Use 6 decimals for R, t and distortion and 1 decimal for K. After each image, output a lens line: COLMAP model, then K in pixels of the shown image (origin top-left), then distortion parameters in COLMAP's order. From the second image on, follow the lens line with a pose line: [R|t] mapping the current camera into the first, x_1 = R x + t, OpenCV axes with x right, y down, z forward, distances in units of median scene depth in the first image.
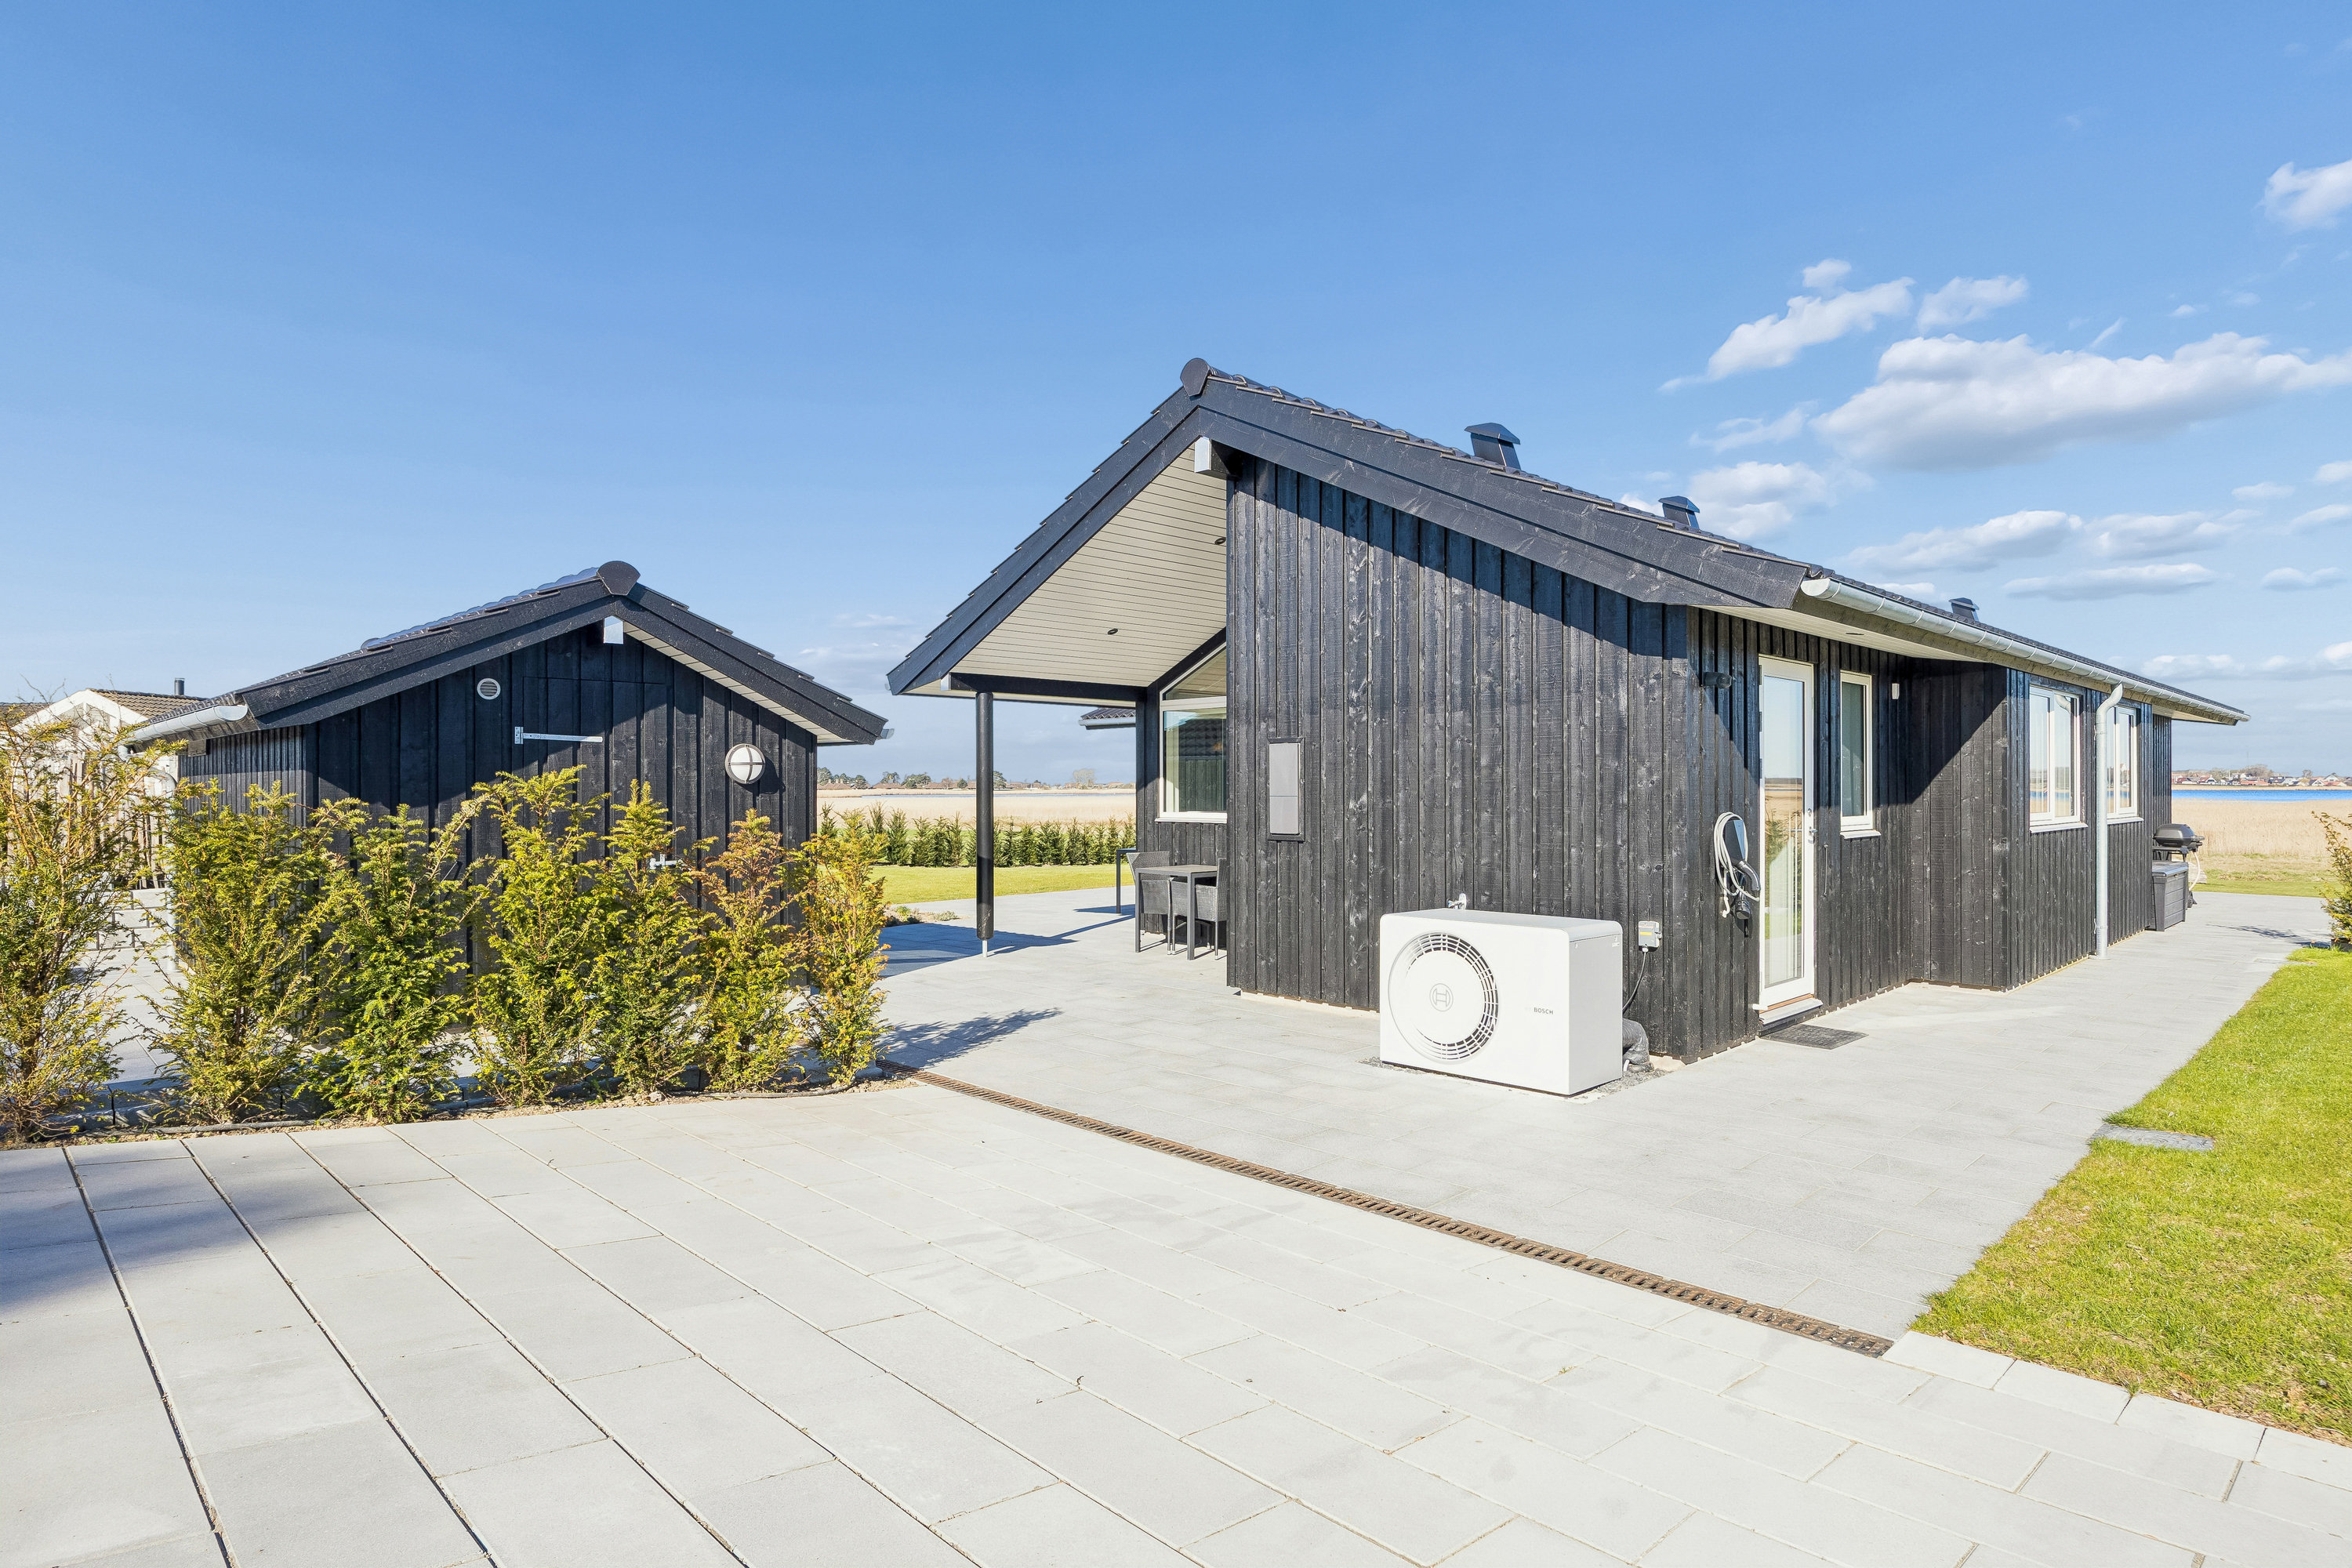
lens RADIAL K [[1317.8, 0, 1163.4], [0, 1317.8, 779.0], [0, 0, 1]] dist [0.002287, -0.002485]
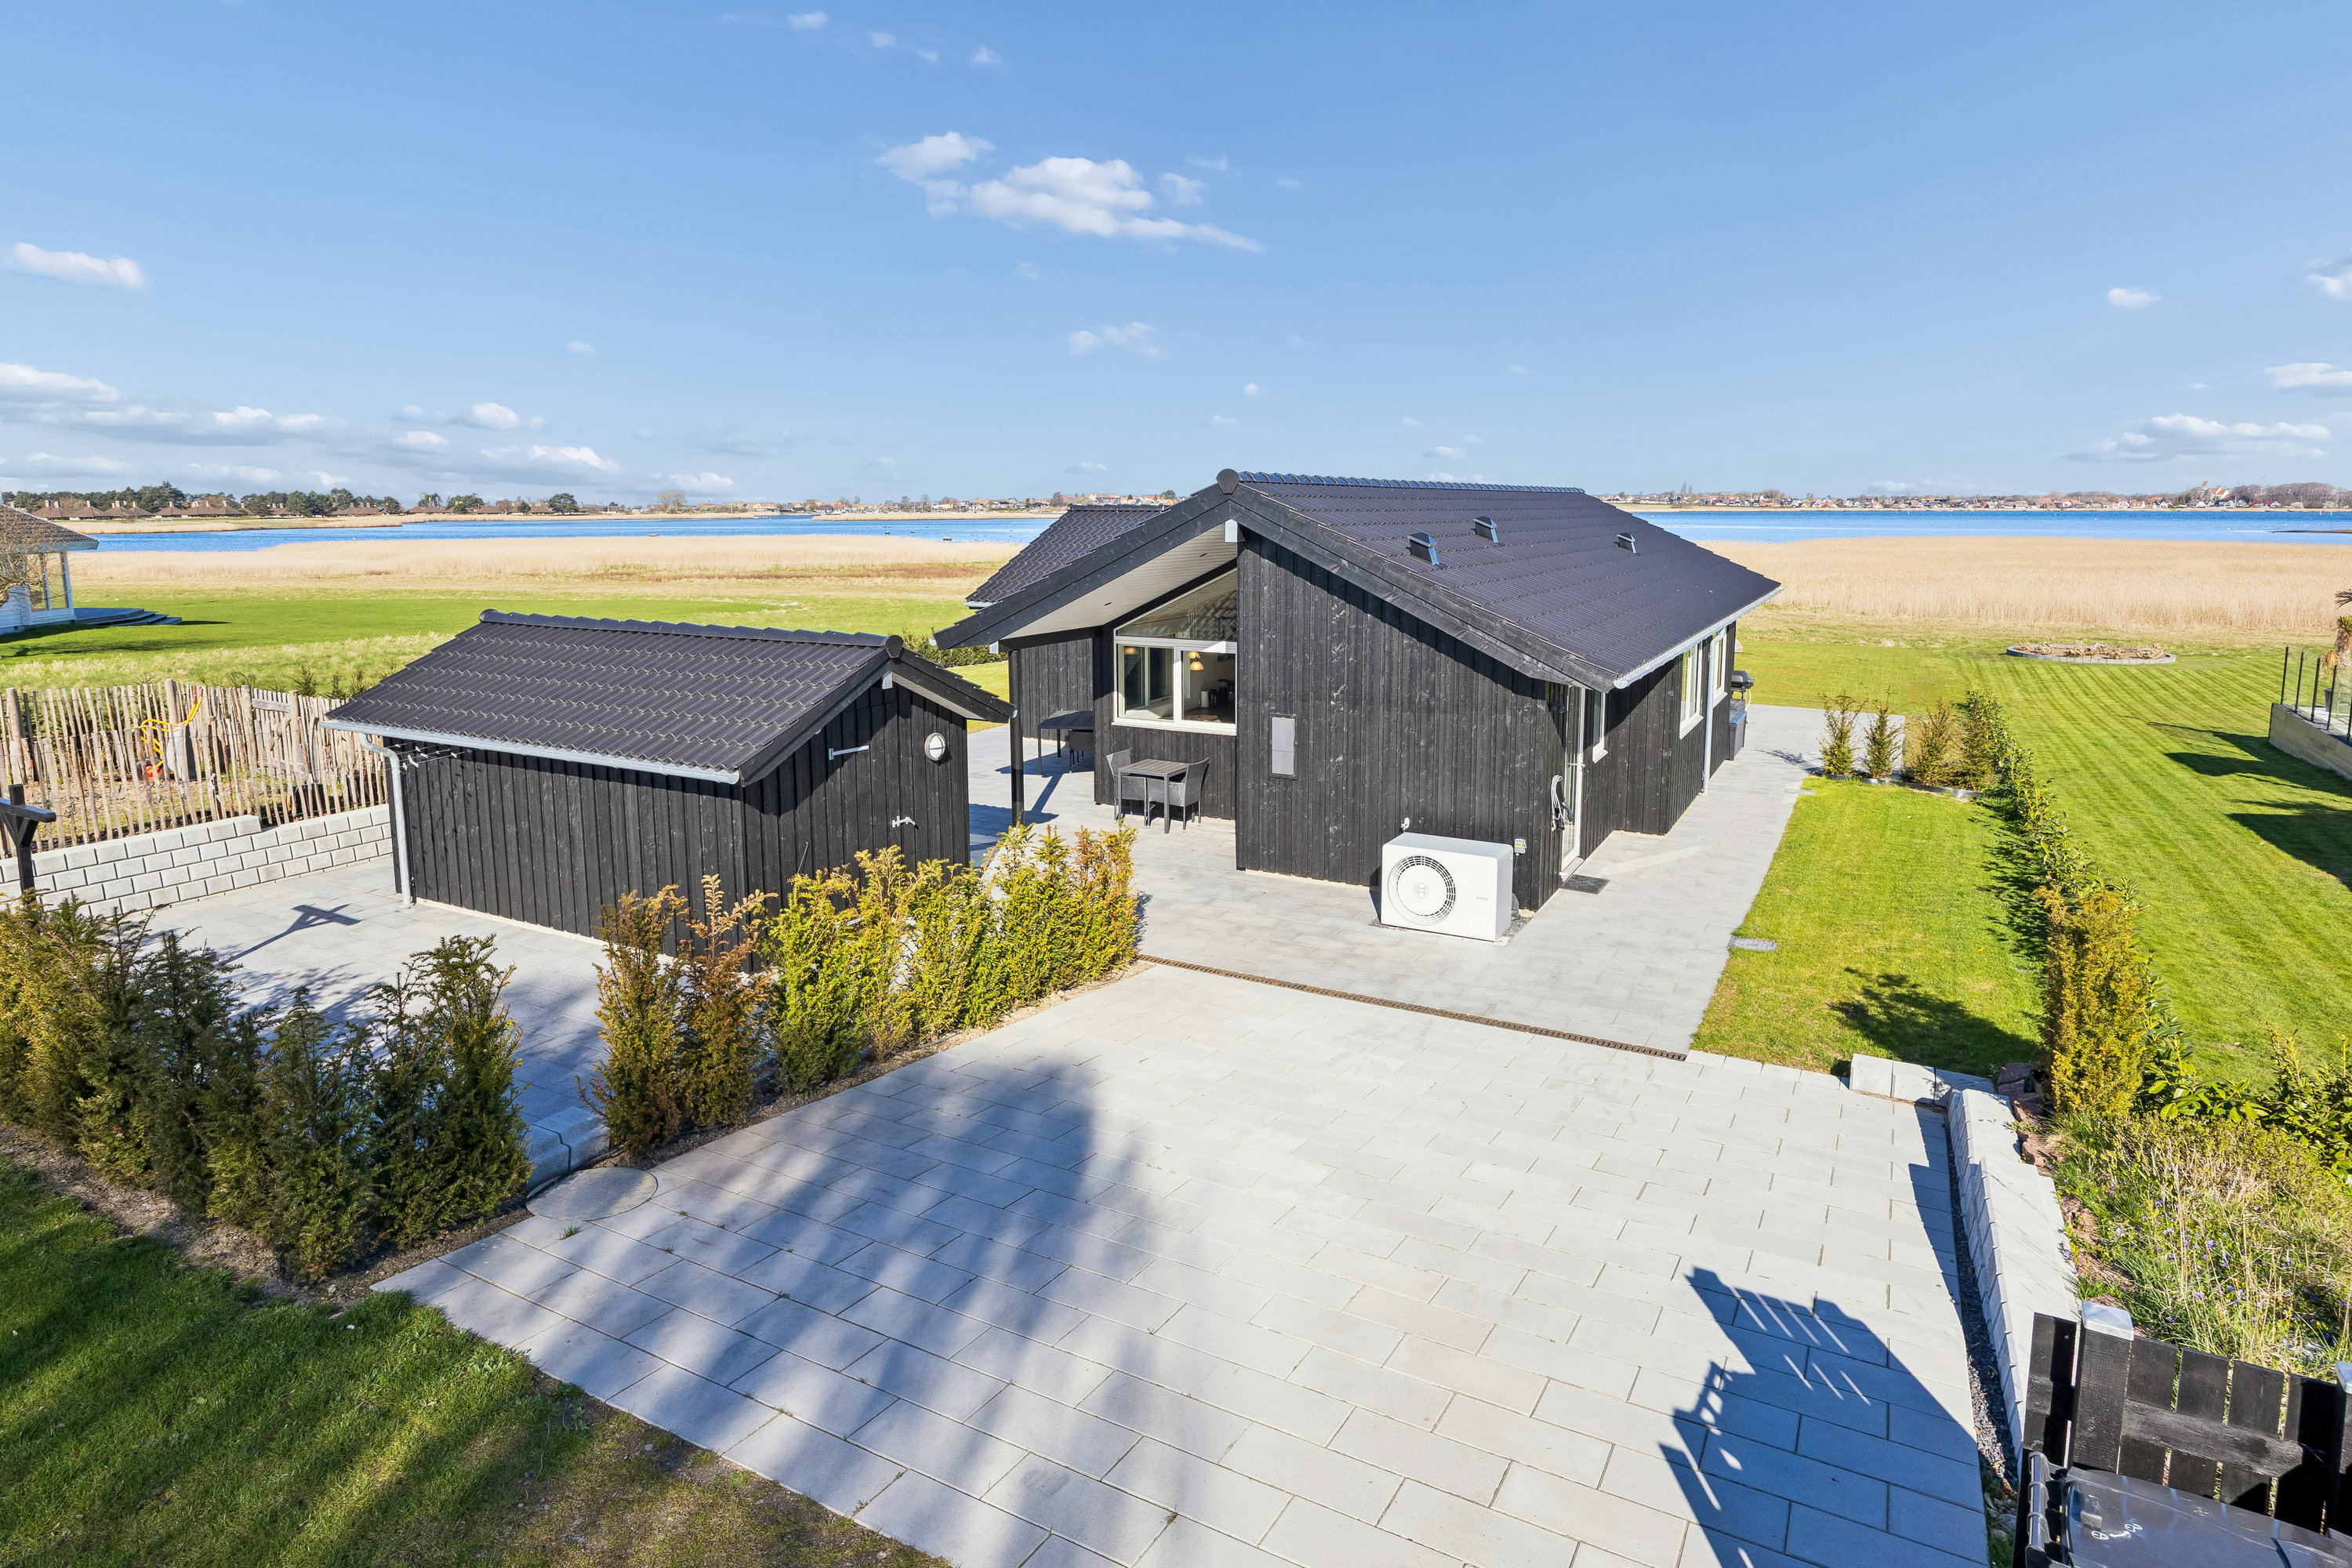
lens RADIAL K [[1317.8, 0, 1199.8], [0, 1317.8, 704.9], [0, 0, 1]] dist [0.002287, -0.002485]
pose [[0.959439, -0.039670, 0.279112, -0.532890], [0.001459, 0.990736, 0.135796, -0.308443], [-0.281913, -0.129881, 0.950608, -0.565832]]
